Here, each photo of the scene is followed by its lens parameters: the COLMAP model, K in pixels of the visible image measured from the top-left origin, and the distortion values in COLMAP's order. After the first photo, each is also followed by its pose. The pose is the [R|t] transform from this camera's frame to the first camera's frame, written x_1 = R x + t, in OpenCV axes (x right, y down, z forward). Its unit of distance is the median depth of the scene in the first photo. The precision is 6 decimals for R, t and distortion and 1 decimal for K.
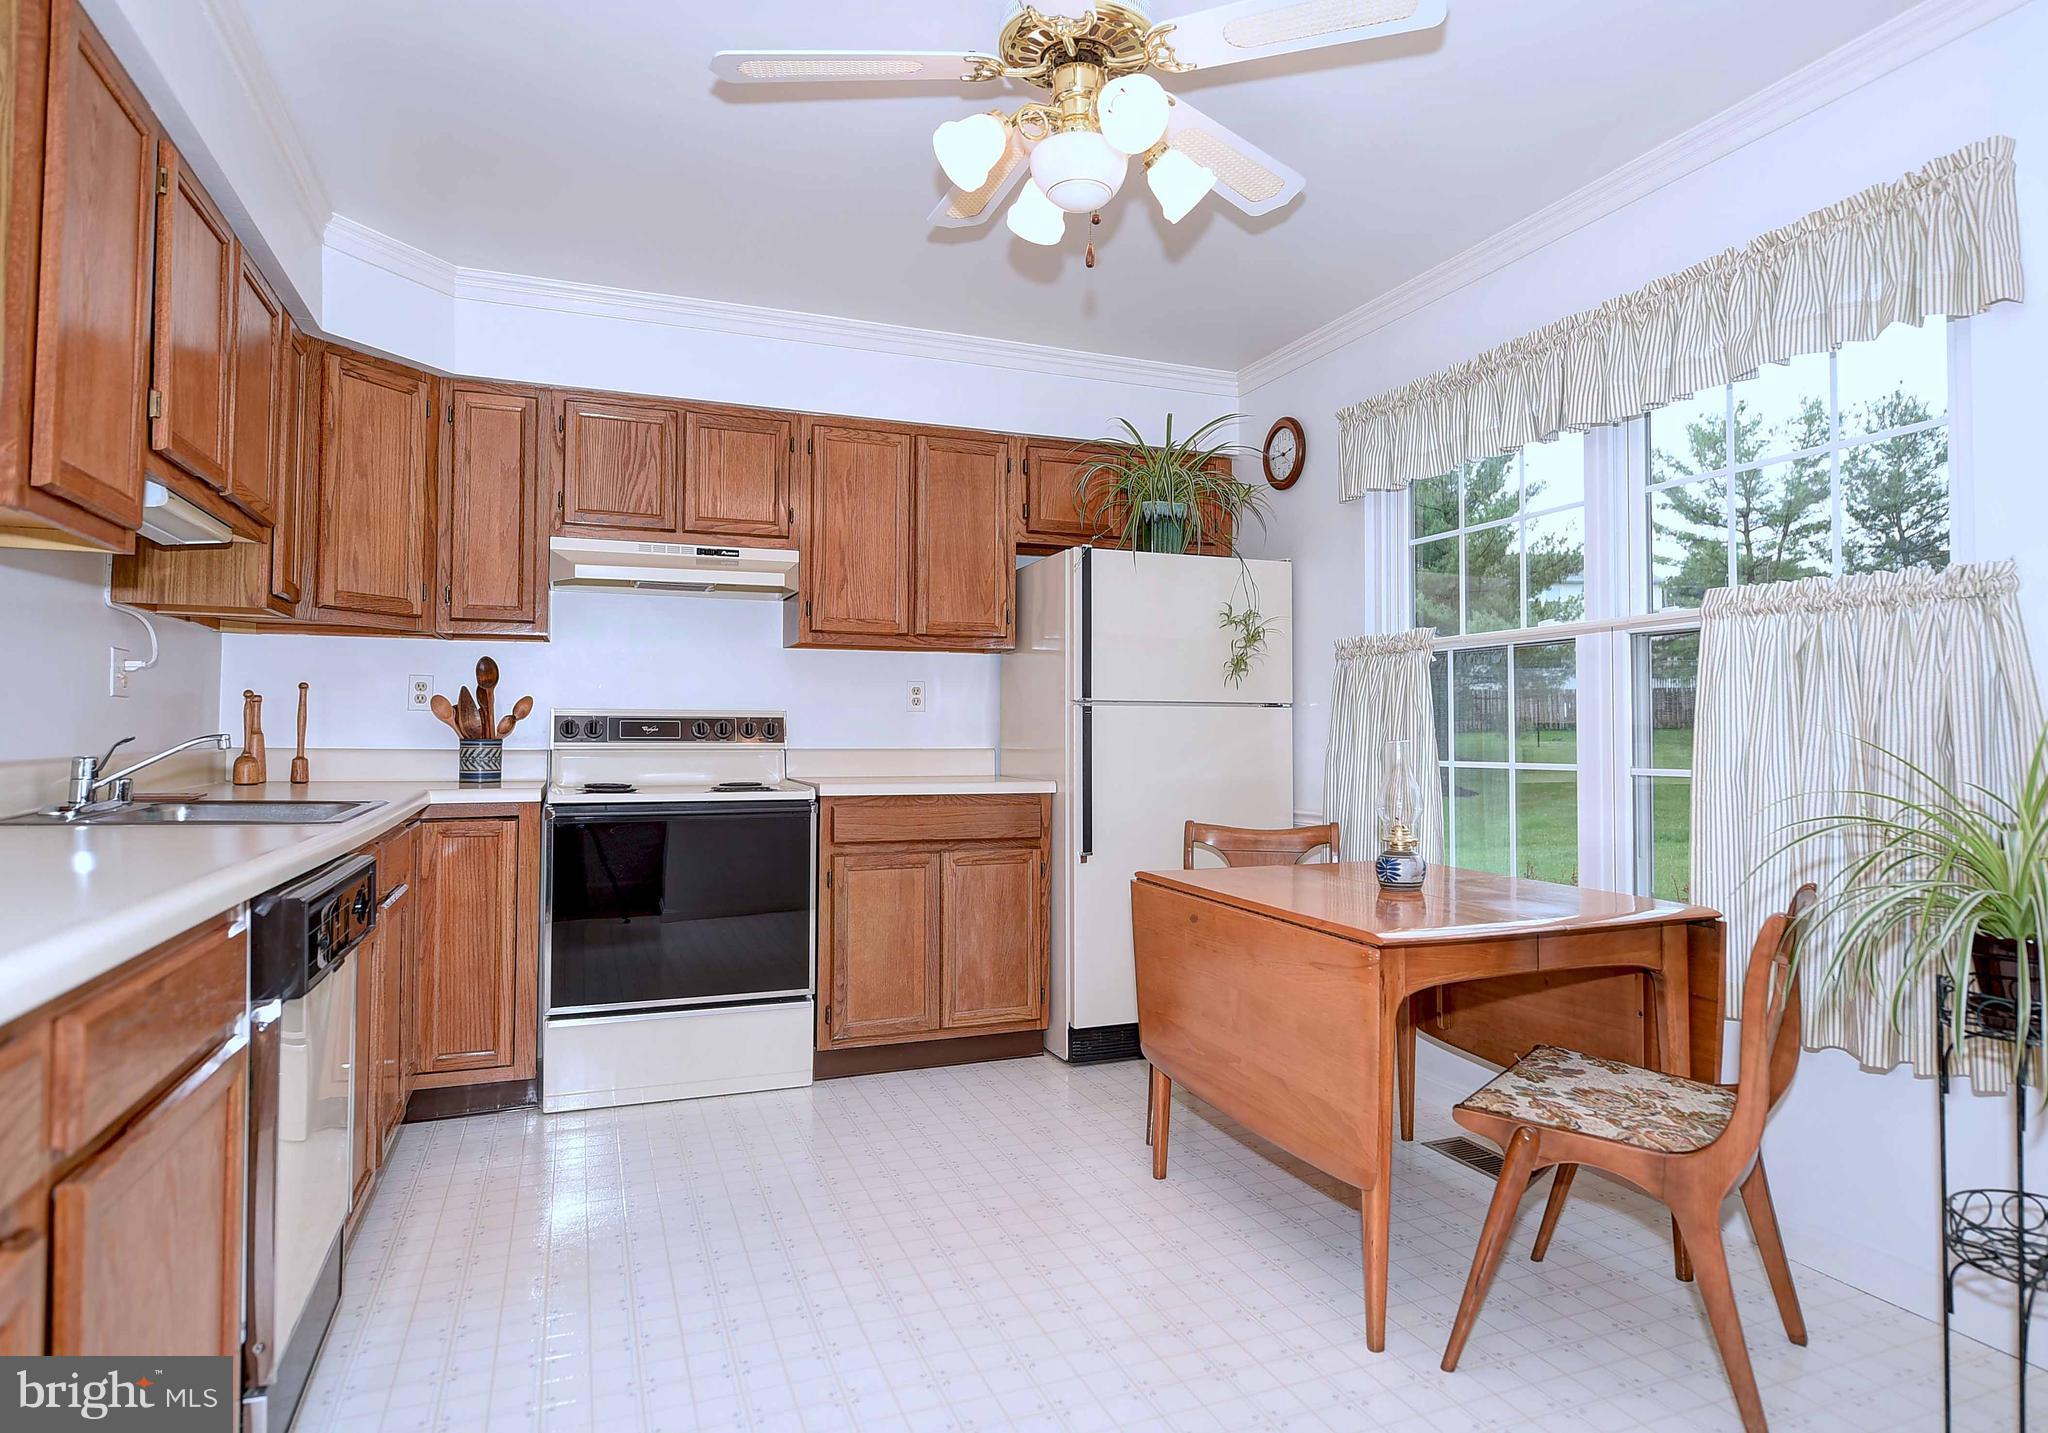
lens RADIAL K [[1128.2, 0, 1021.7], [0, 1128.2, 713.2], [0, 0, 1]] dist [0.000480, 0.000576]
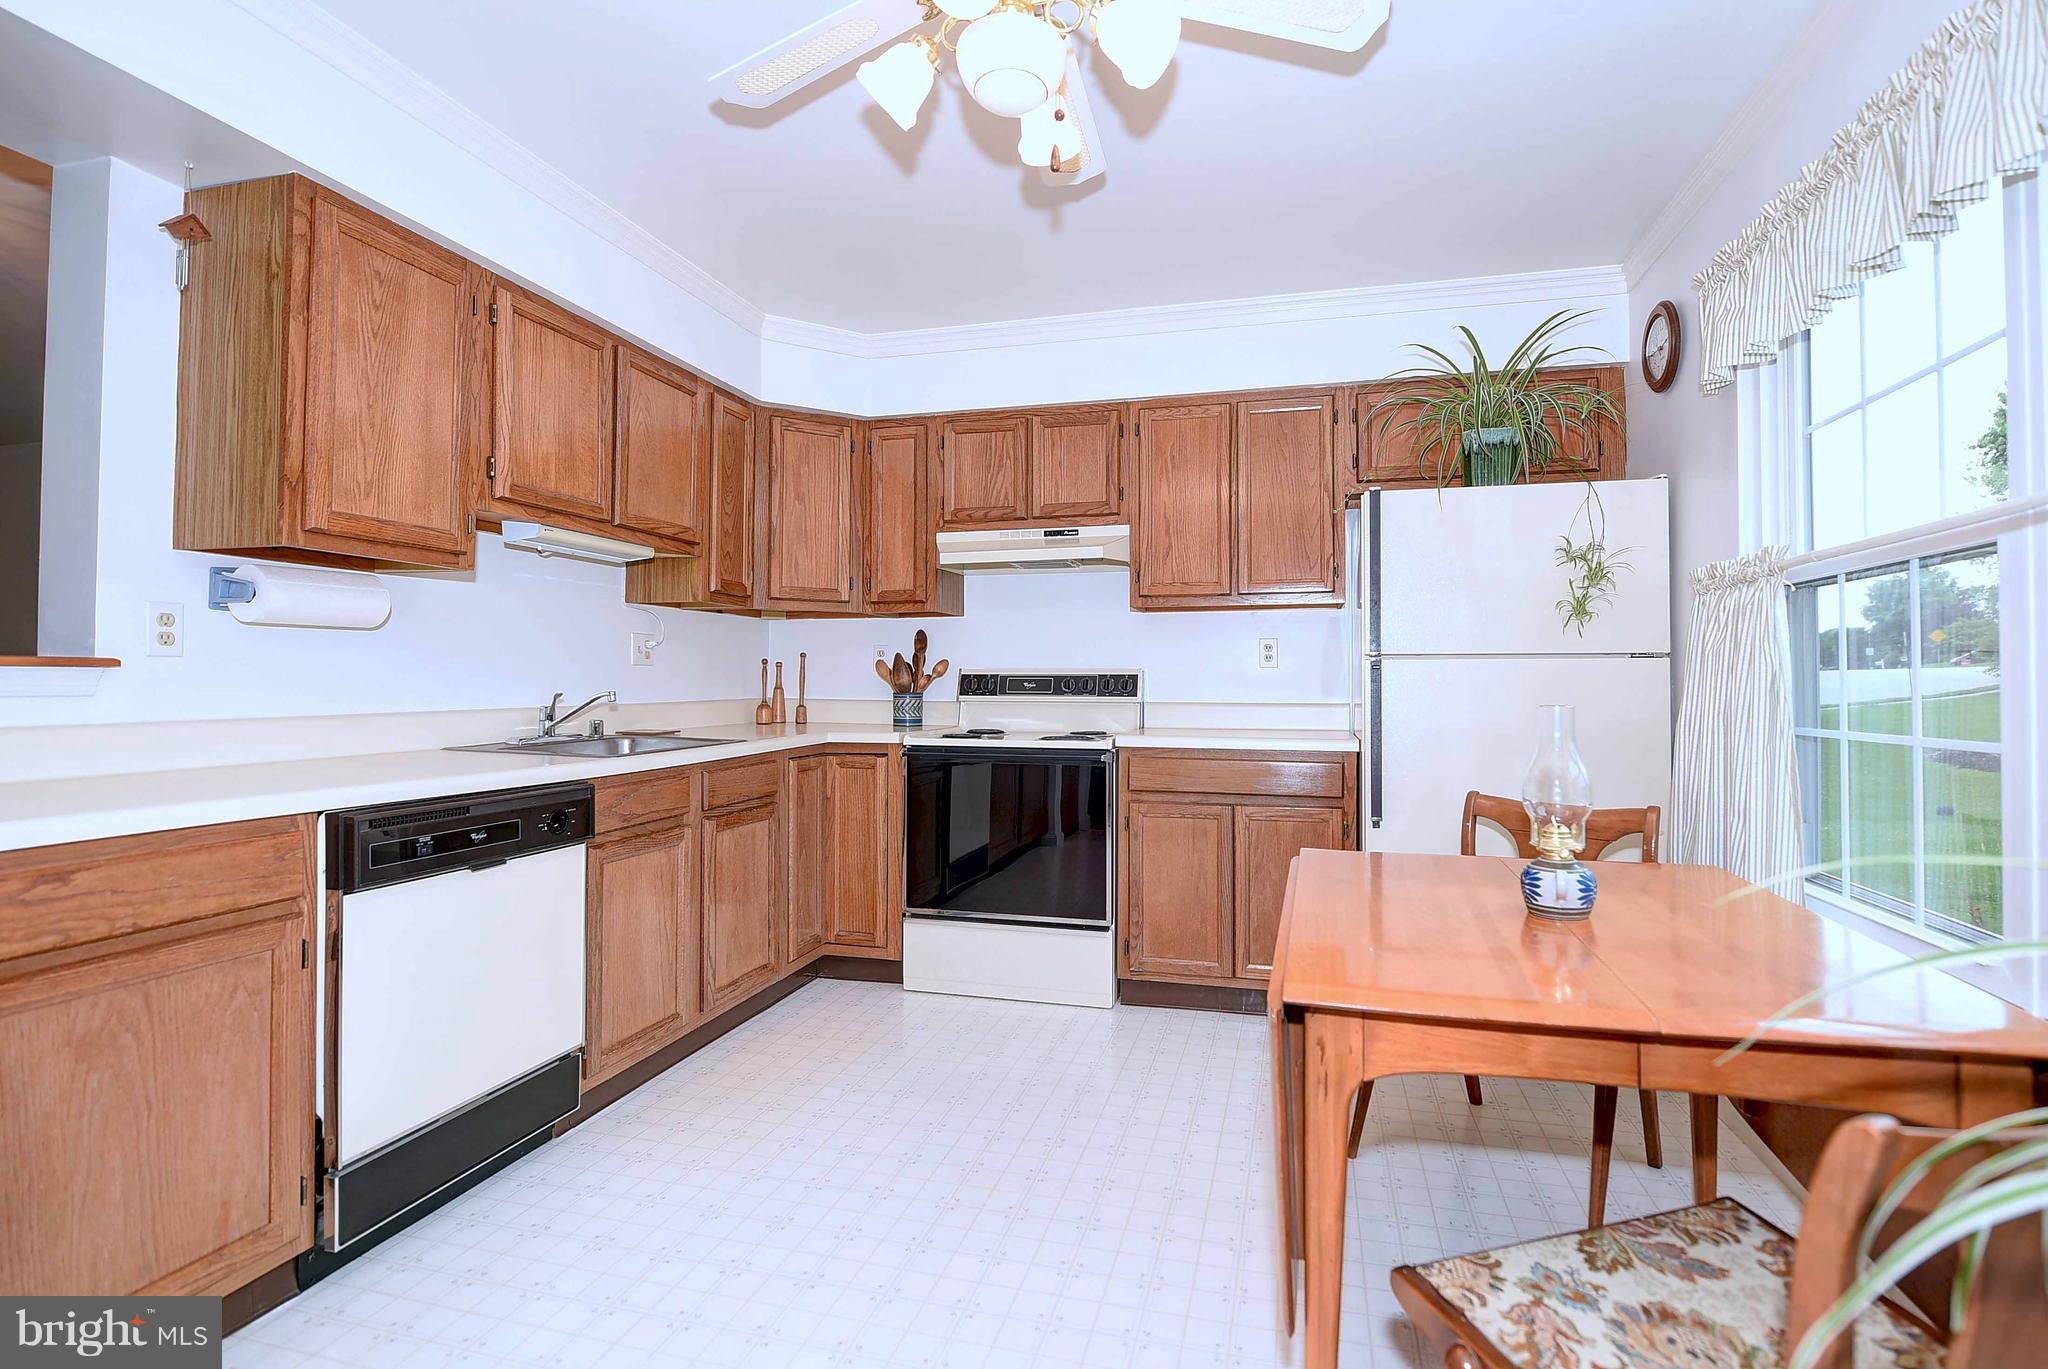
lens RADIAL K [[914.0, 0, 1022.5], [0, 914.0, 677.1], [0, 0, 1]] dist [-0.010141, -0.000655]
pose [[0.824646, -0.005713, -0.565620, 0.239442], [0.011729, 0.999907, 0.007000, -0.001351], [0.565527, -0.012407, 0.824636, 0.209896]]
